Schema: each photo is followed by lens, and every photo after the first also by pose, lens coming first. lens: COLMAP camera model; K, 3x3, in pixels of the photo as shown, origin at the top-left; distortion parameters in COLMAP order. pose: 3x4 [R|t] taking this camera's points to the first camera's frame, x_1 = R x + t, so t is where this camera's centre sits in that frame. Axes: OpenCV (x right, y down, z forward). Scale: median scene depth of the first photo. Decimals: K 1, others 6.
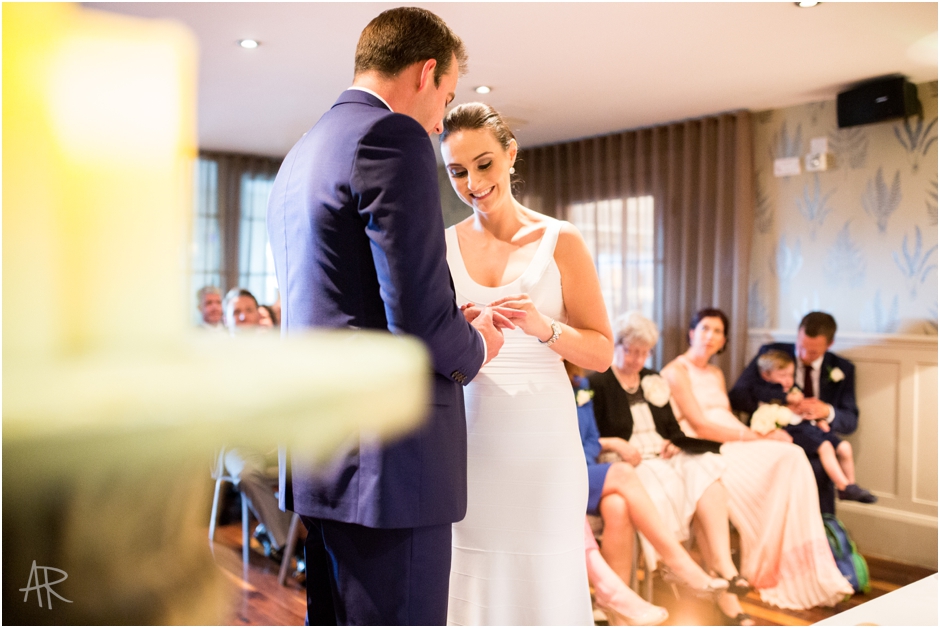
lens RADIAL K [[923.2, 0, 493.3], [0, 923.2, 288.2], [0, 0, 1]] dist [-0.121669, 0.275816]
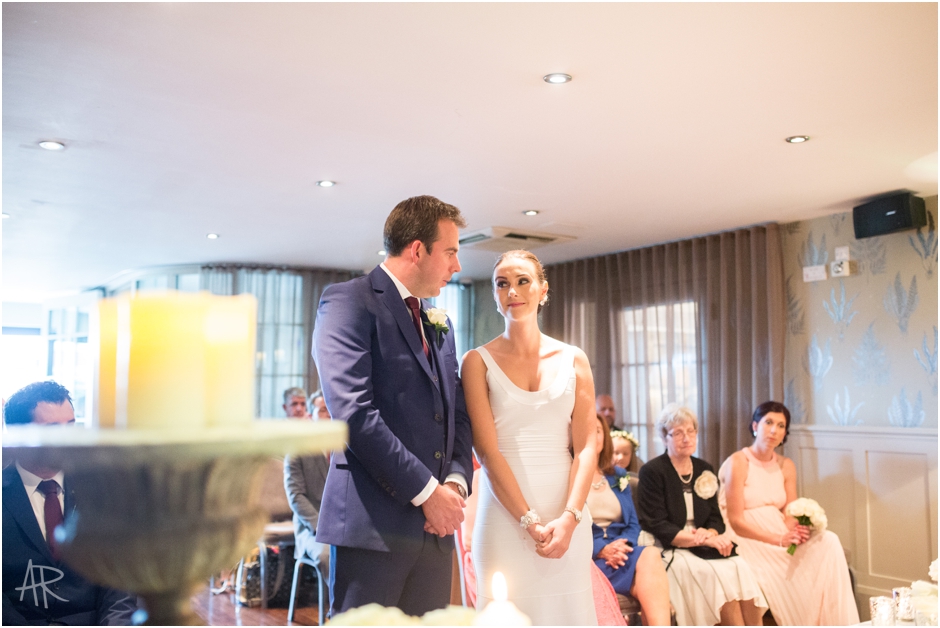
lens RADIAL K [[923.2, 0, 493.3], [0, 923.2, 288.2], [0, 0, 1]] dist [-0.121669, 0.275816]
pose [[0.995462, -0.019617, -0.093115, 0.041192], [0.010039, 0.994709, -0.102245, -0.007883], [0.094628, 0.100846, 0.990392, -0.105536]]
